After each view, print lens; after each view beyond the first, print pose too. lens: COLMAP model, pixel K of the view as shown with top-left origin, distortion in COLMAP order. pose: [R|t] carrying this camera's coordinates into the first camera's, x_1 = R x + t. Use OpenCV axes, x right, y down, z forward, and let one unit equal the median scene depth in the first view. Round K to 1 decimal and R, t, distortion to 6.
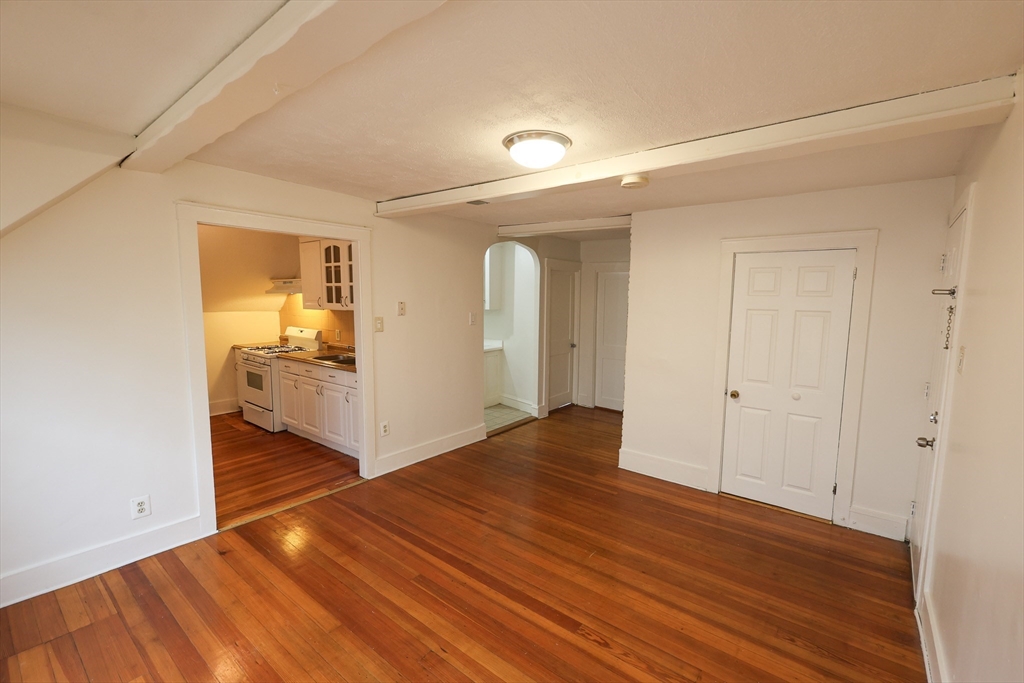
lens RADIAL K [[445.1, 0, 513.2], [0, 445.1, 342.9], [0, 0, 1]] dist [0.007502, -0.000328]
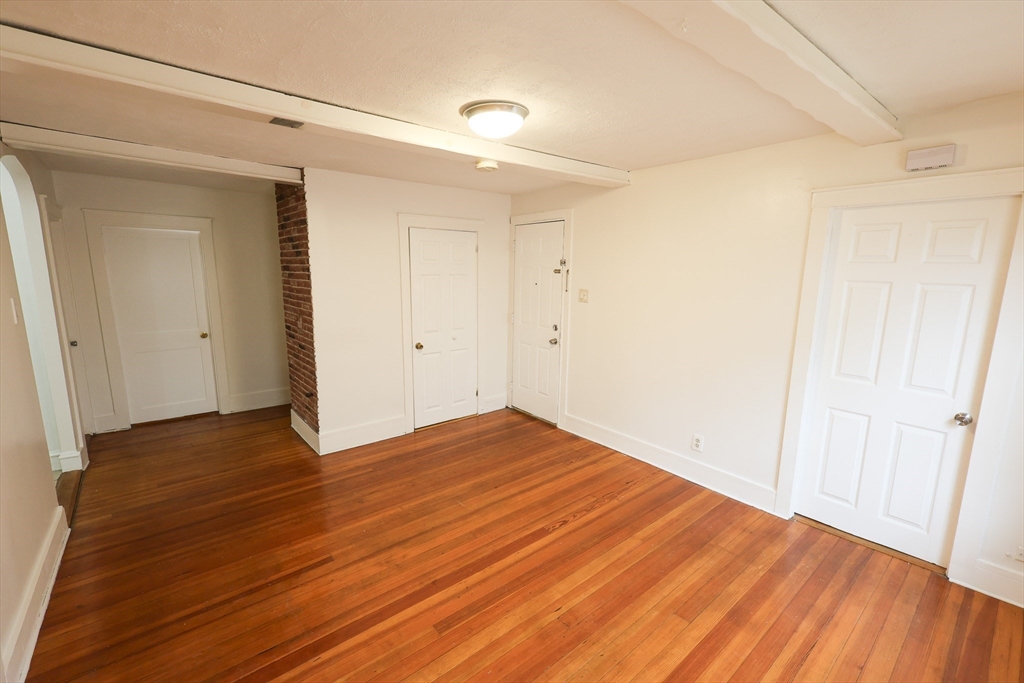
lens RADIAL K [[445.1, 0, 520.7], [0, 445.1, 344.9], [0, 0, 1]] dist [0.007502, -0.000328]
pose [[0.194595, -0.178698, 0.964469, -0.727443], [0.097657, 0.981909, 0.162226, -0.067551], [-0.976010, 0.062619, 0.208525, 0.562812]]
